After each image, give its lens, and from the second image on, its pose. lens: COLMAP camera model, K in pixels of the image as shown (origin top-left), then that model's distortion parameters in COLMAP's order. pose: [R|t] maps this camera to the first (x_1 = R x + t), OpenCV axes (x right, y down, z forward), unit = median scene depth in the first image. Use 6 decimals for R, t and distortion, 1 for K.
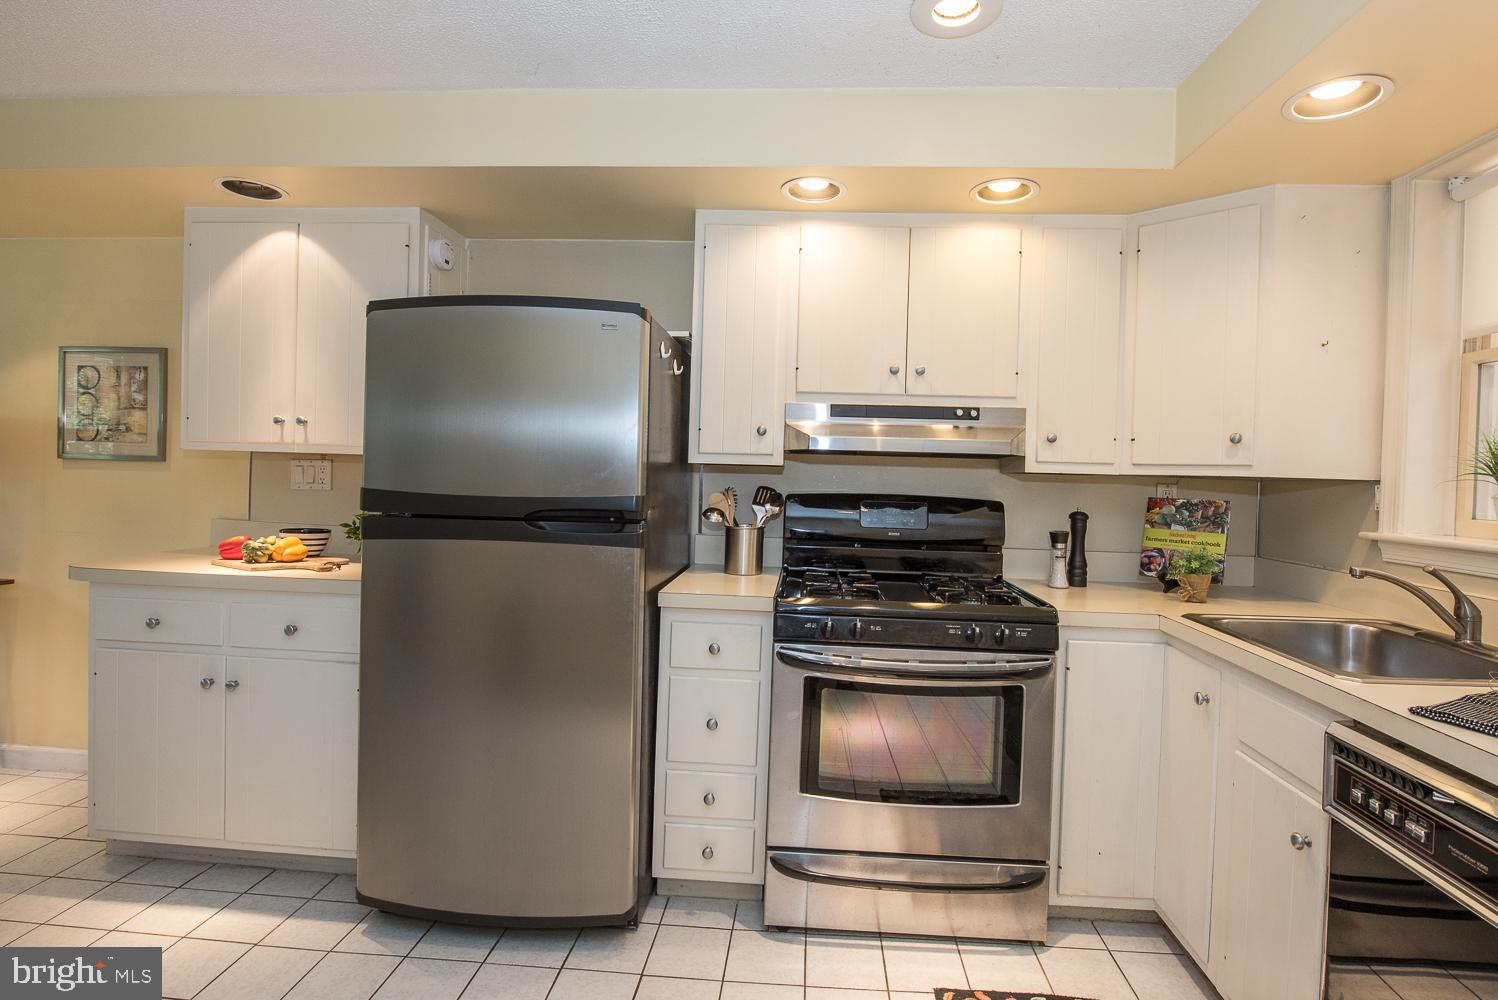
lens RADIAL K [[724.4, 0, 765.5], [0, 724.4, 478.1], [0, 0, 1]] dist [-0.014273, -0.000311]
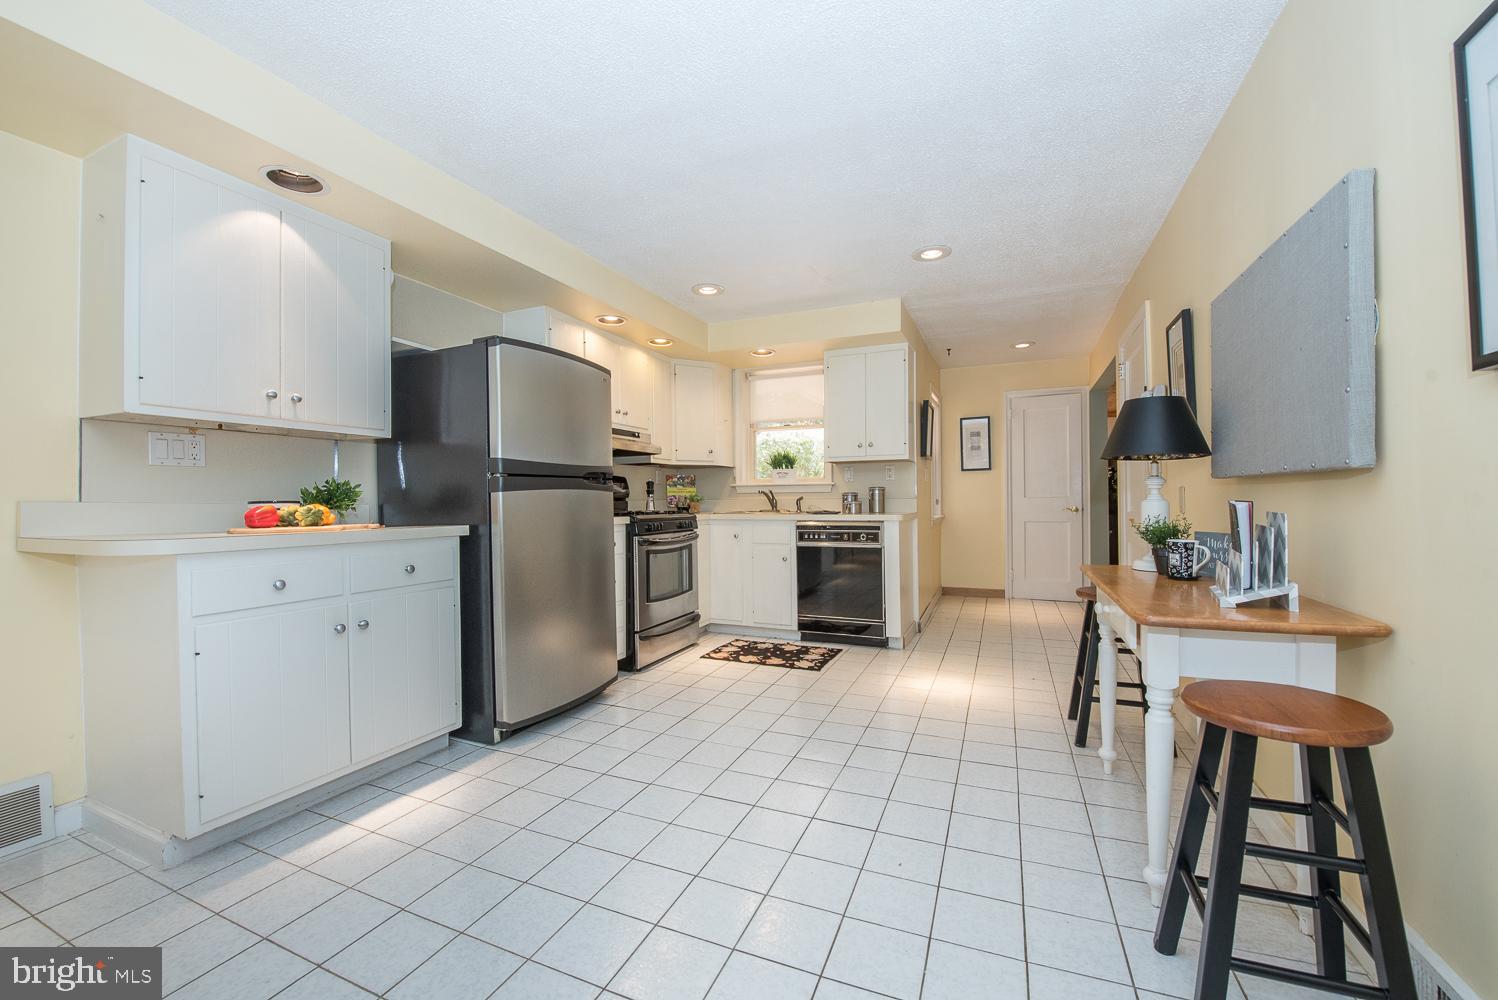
lens RADIAL K [[593.9, 0, 749.6], [0, 593.9, 501.8], [0, 0, 1]] dist [-0.016771, -0.001622]
pose [[0.338055, -0.035786, 0.940446, -1.309327], [0.025540, 0.999258, 0.028843, 0.069900], [-0.940780, 0.014269, 0.338718, 0.072636]]
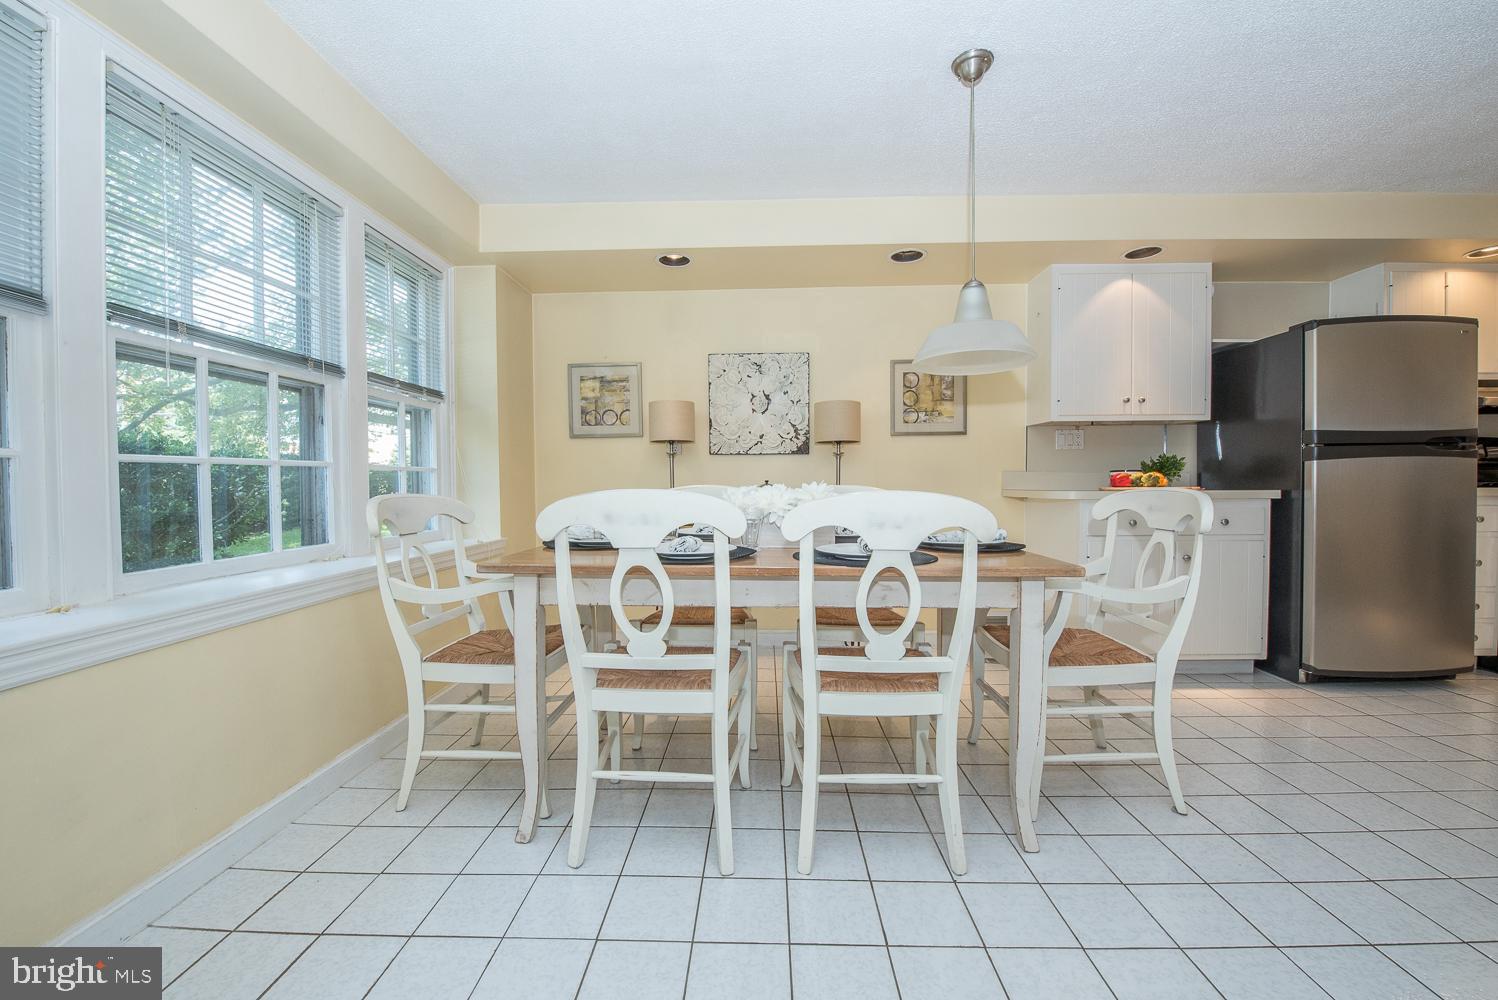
lens RADIAL K [[593.9, 0, 752.4], [0, 593.9, 500.4], [0, 0, 1]] dist [-0.016771, -0.001622]
pose [[0.998807, -0.038656, 0.029834, -1.619790], [0.037867, 0.998929, 0.026575, 0.077413], [-0.030829, -0.025414, 0.999202, -0.278313]]
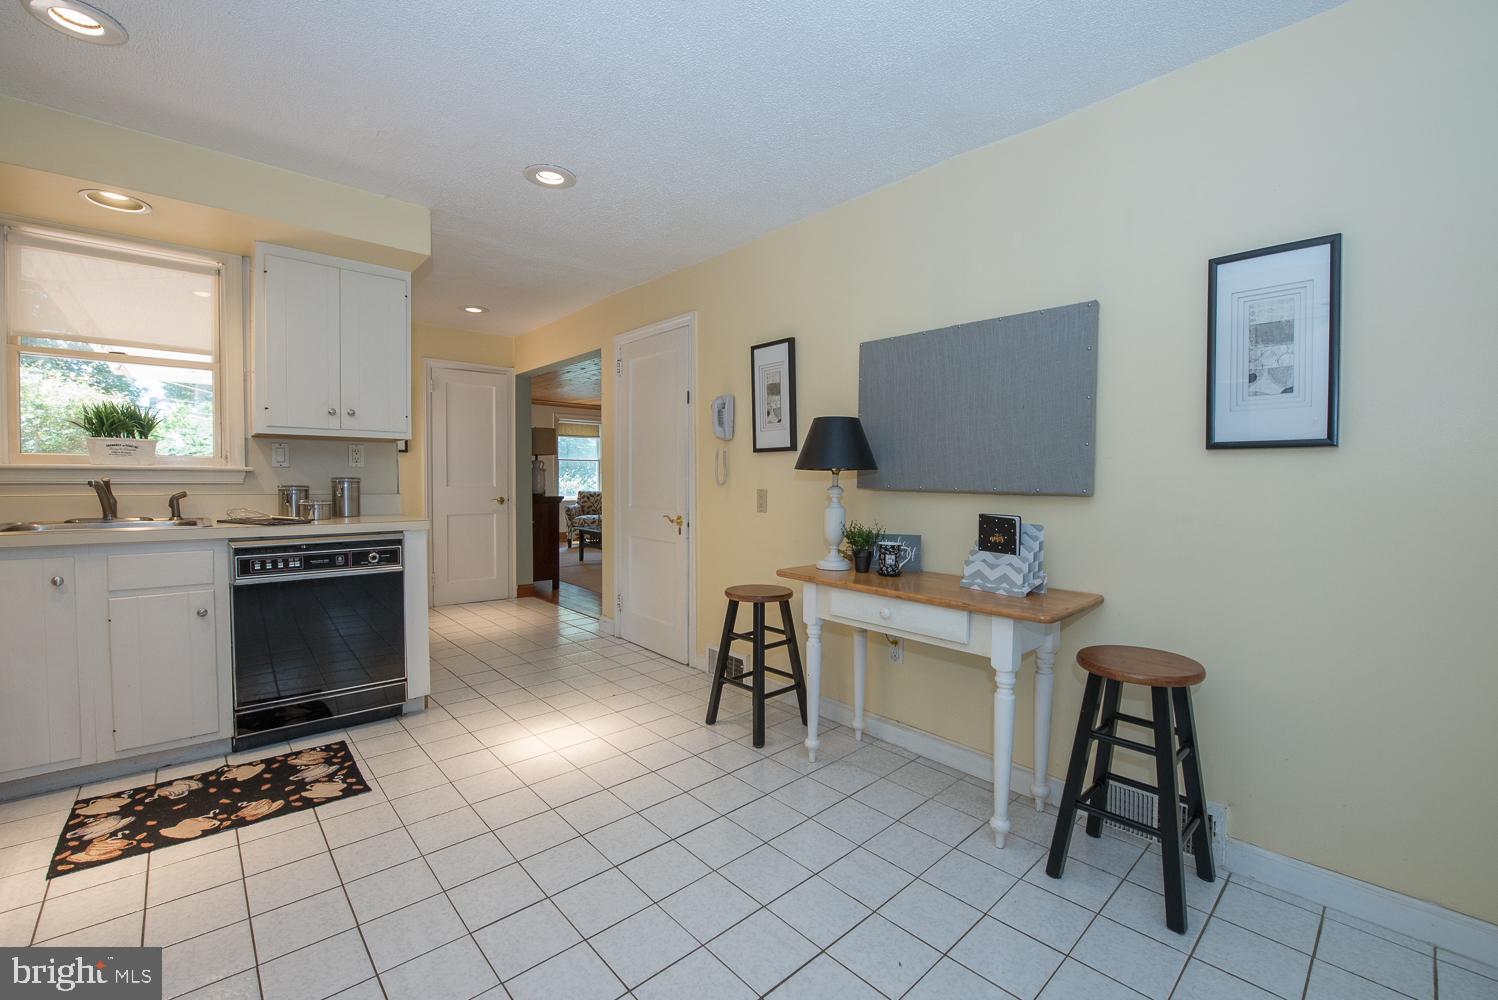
lens RADIAL K [[626.3, 0, 741.2], [0, 626.3, 498.9], [0, 0, 1]] dist [-0.020014, -0.000750]
pose [[-0.716304, -0.061188, 0.695100, -0.880234], [-0.024644, 0.997745, 0.062434, 0.030504], [-0.697353, 0.027591, -0.716197, 0.697125]]
